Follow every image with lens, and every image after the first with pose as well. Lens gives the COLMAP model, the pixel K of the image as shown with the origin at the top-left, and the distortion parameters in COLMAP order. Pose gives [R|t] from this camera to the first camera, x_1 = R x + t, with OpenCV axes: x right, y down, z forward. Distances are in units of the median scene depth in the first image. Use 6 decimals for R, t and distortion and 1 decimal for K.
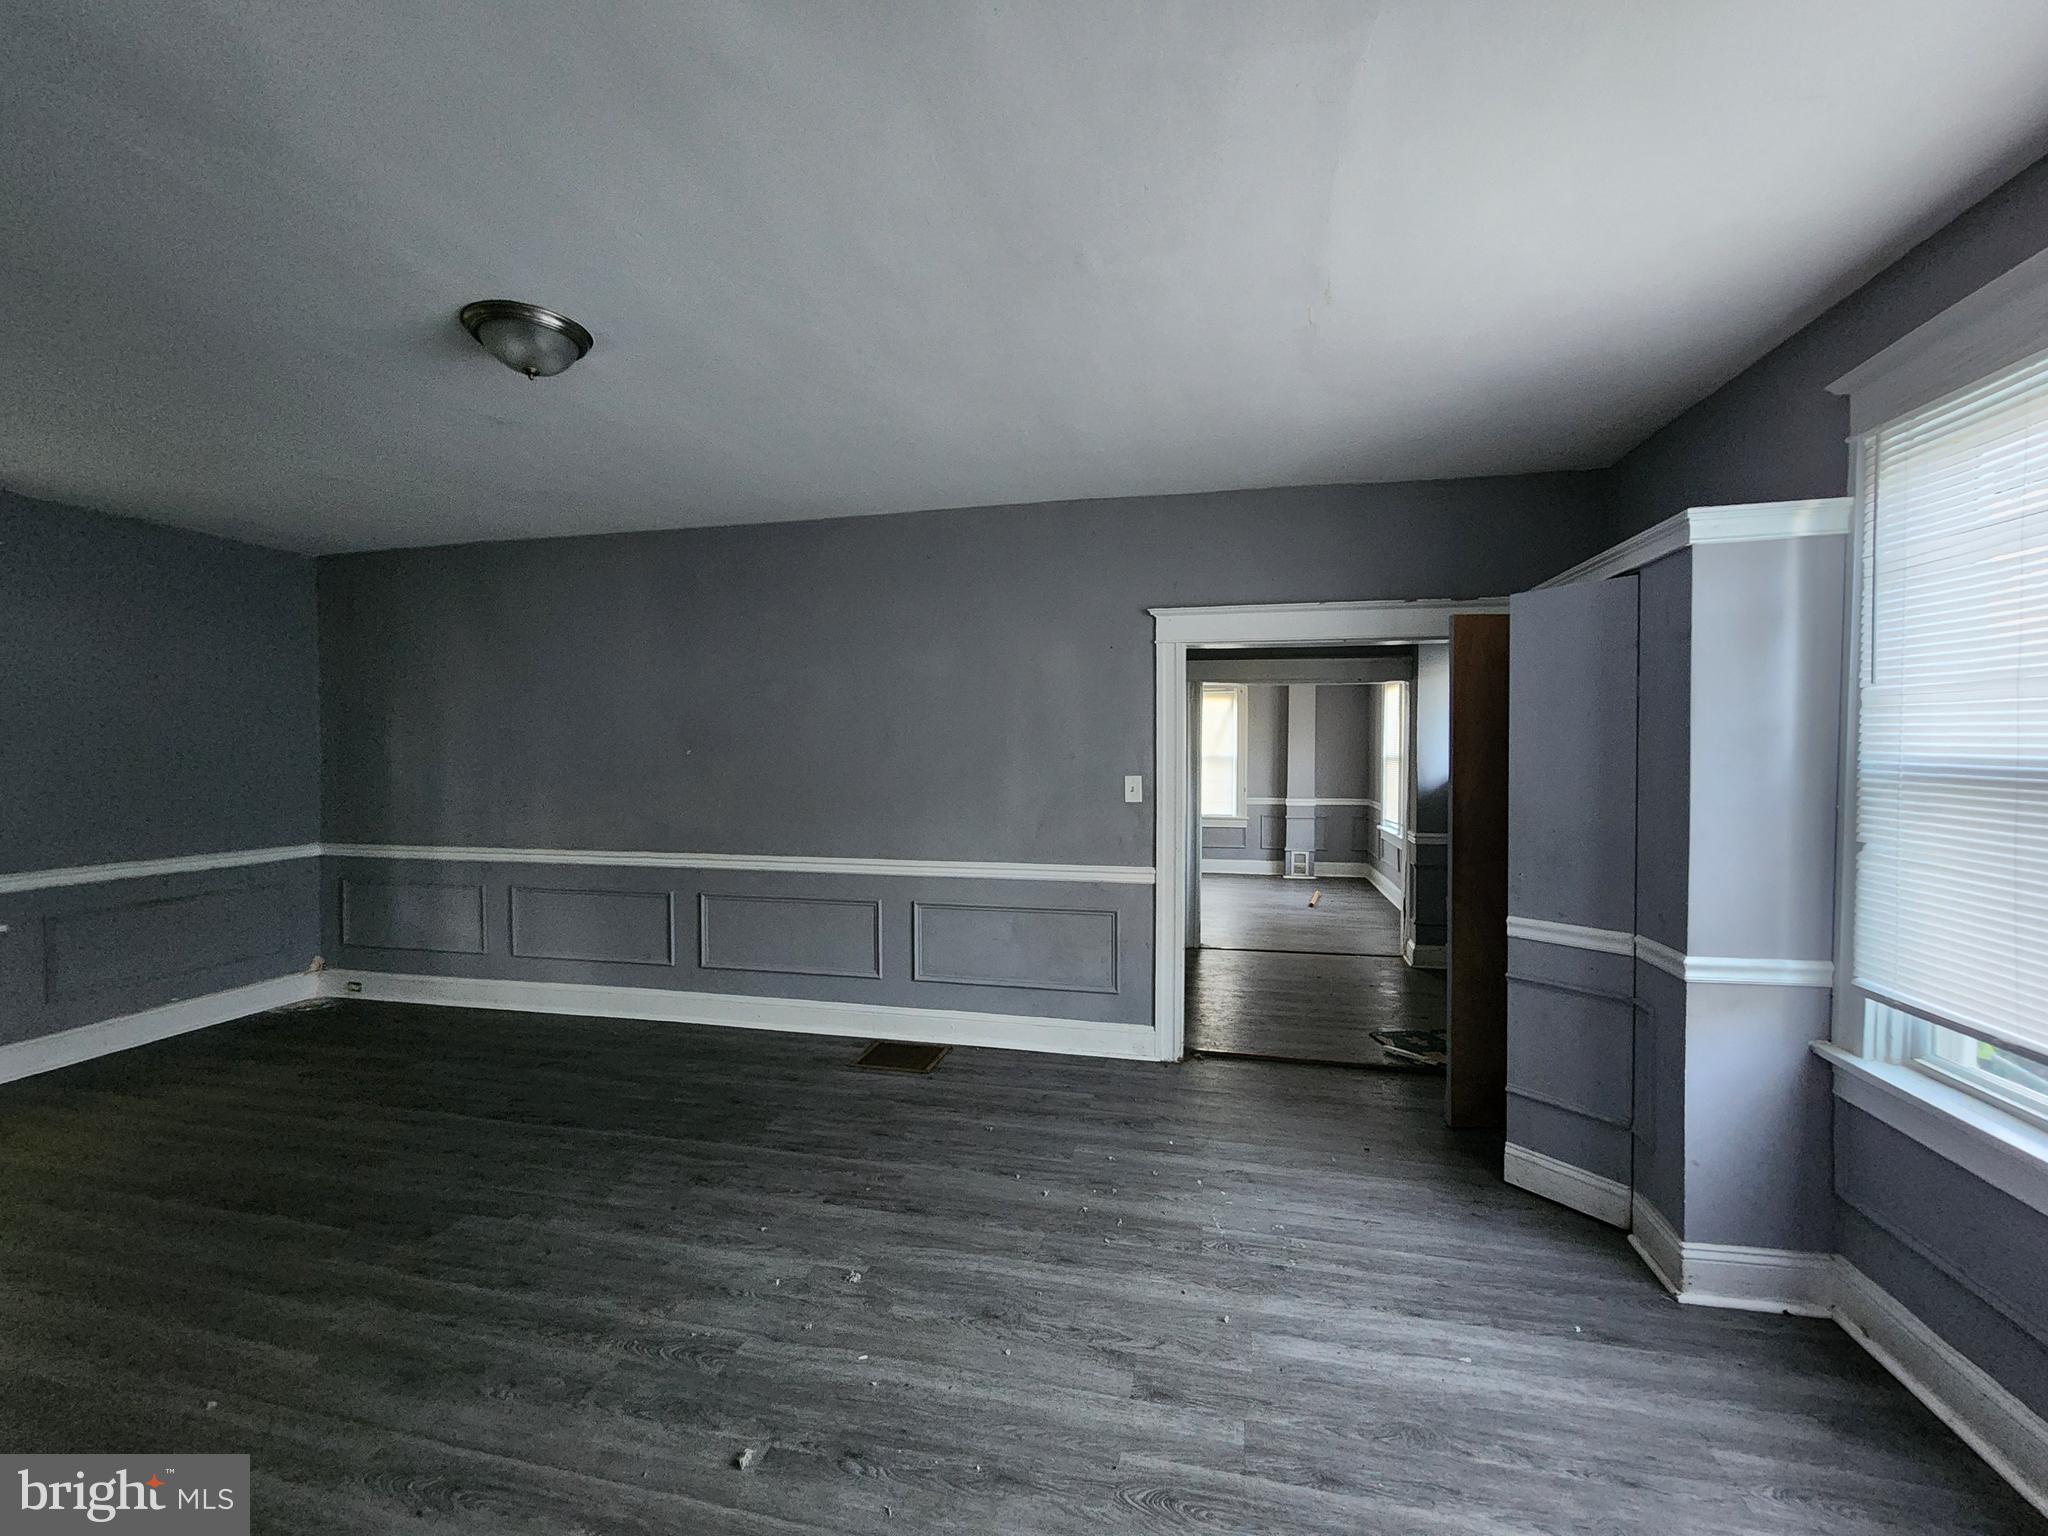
lens RADIAL K [[835.9, 0, 1042.3], [0, 835.9, 774.6], [0, 0, 1]] dist [-0.011449, 0.007872]
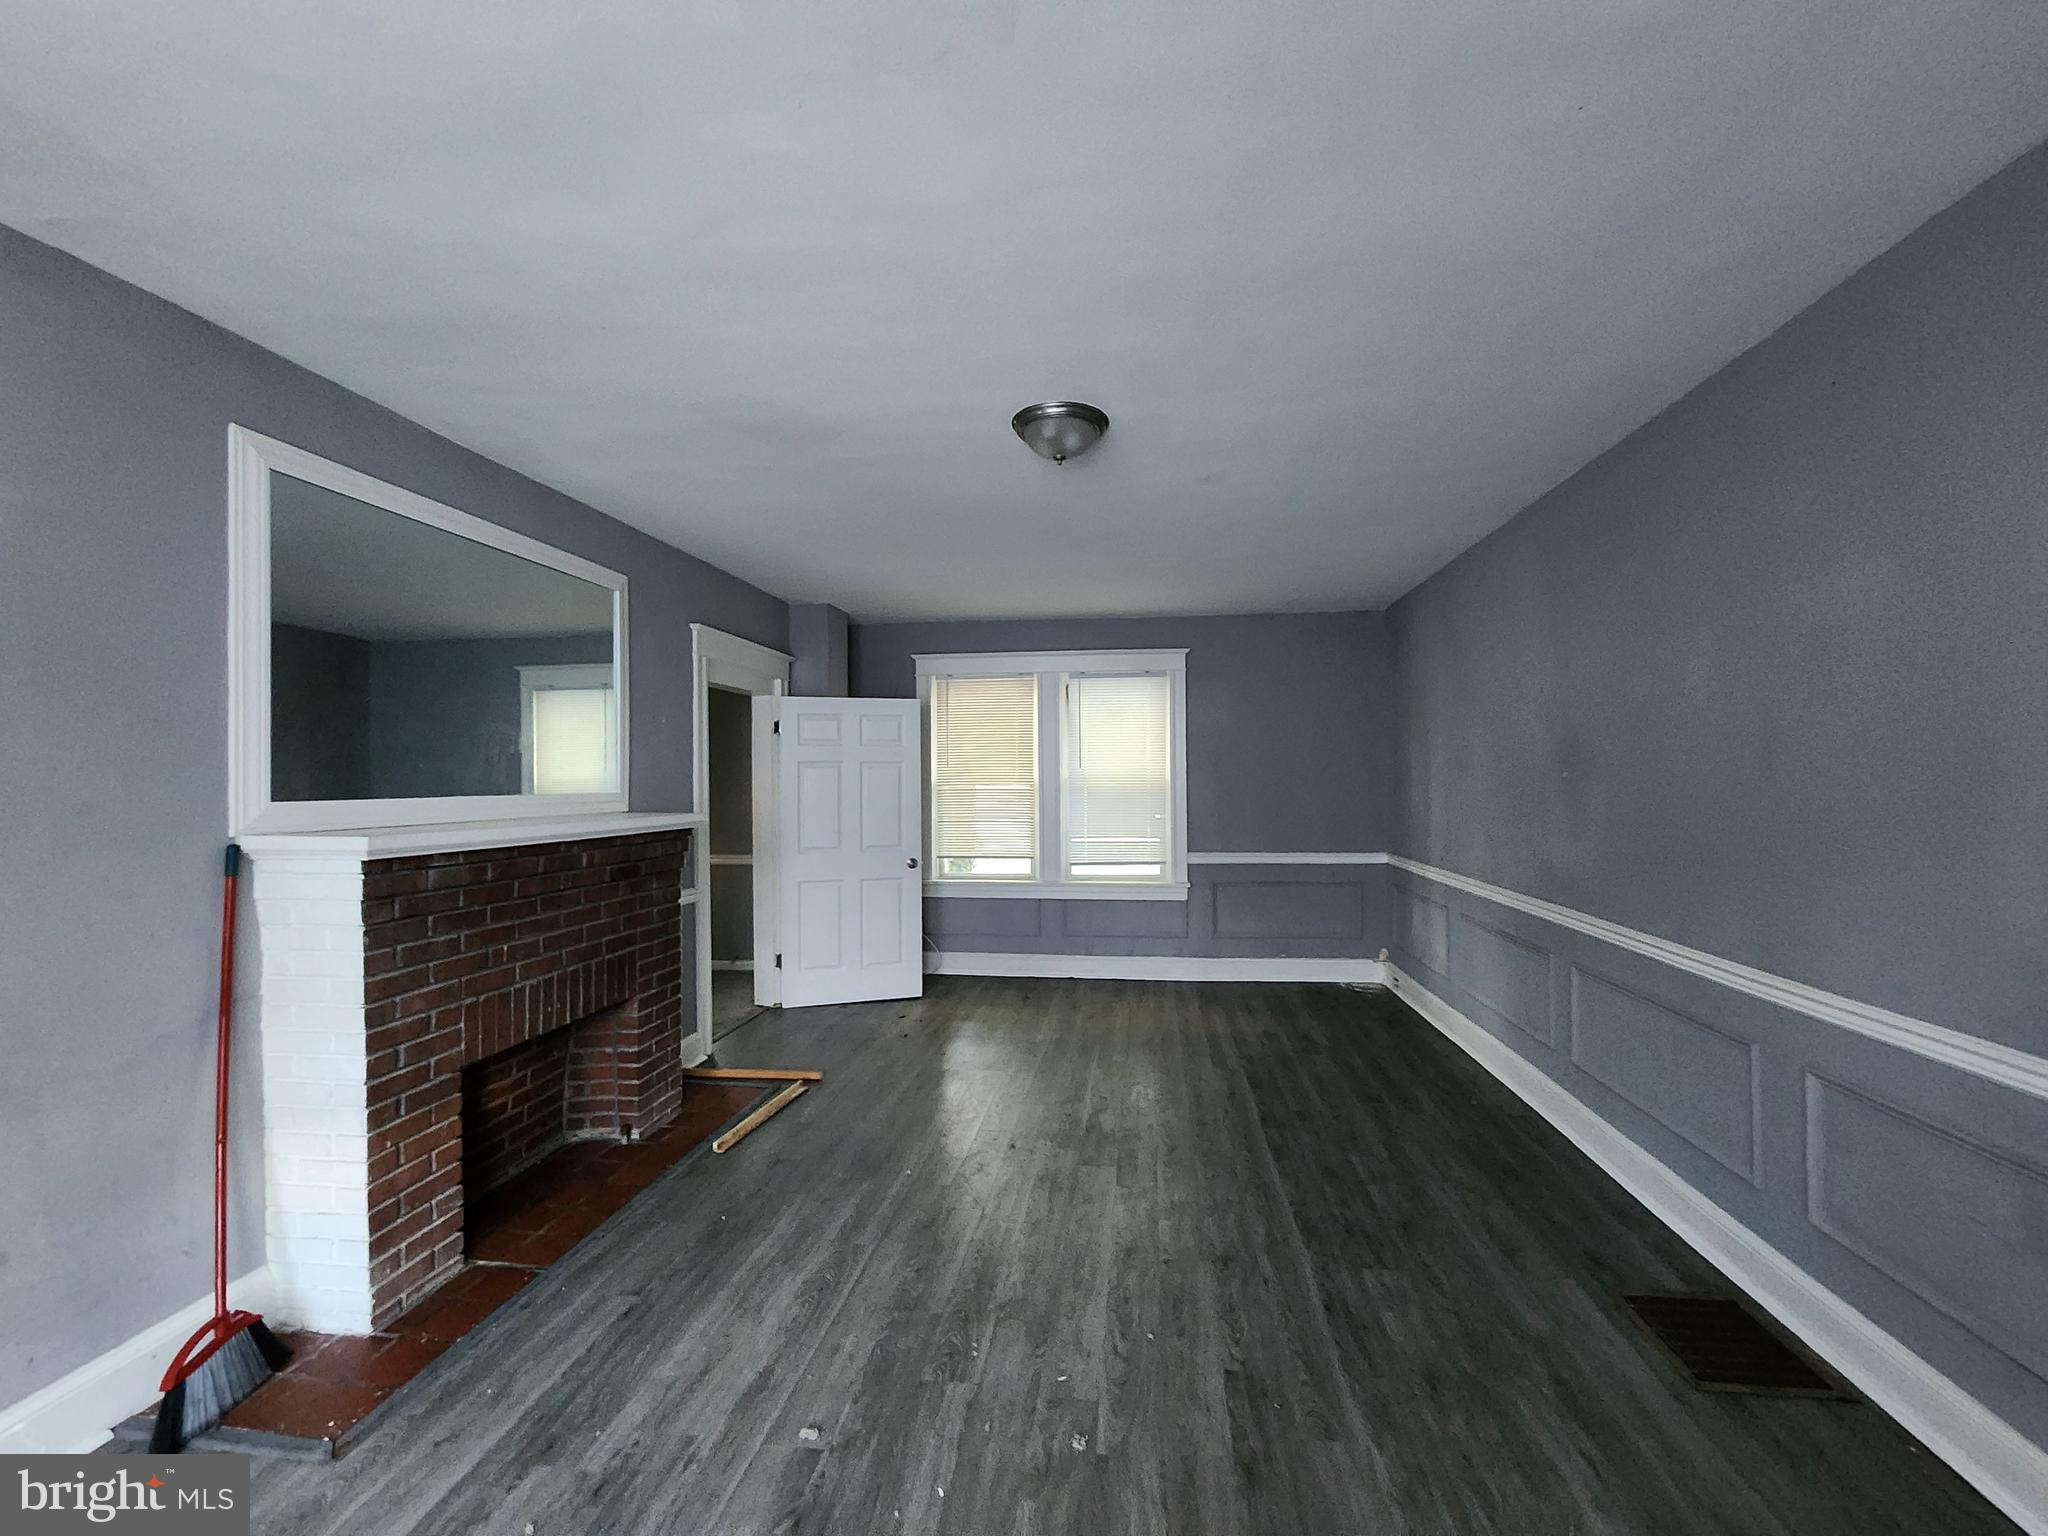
lens RADIAL K [[835.9, 0, 1042.3], [0, 835.9, 774.6], [0, 0, 1]] dist [-0.011449, 0.007872]
pose [[0.102858, -0.003096, -0.994691, 0.478347], [-0.017752, 0.999830, -0.004948, -0.025914], [0.994538, 0.018166, 0.102786, 0.741095]]
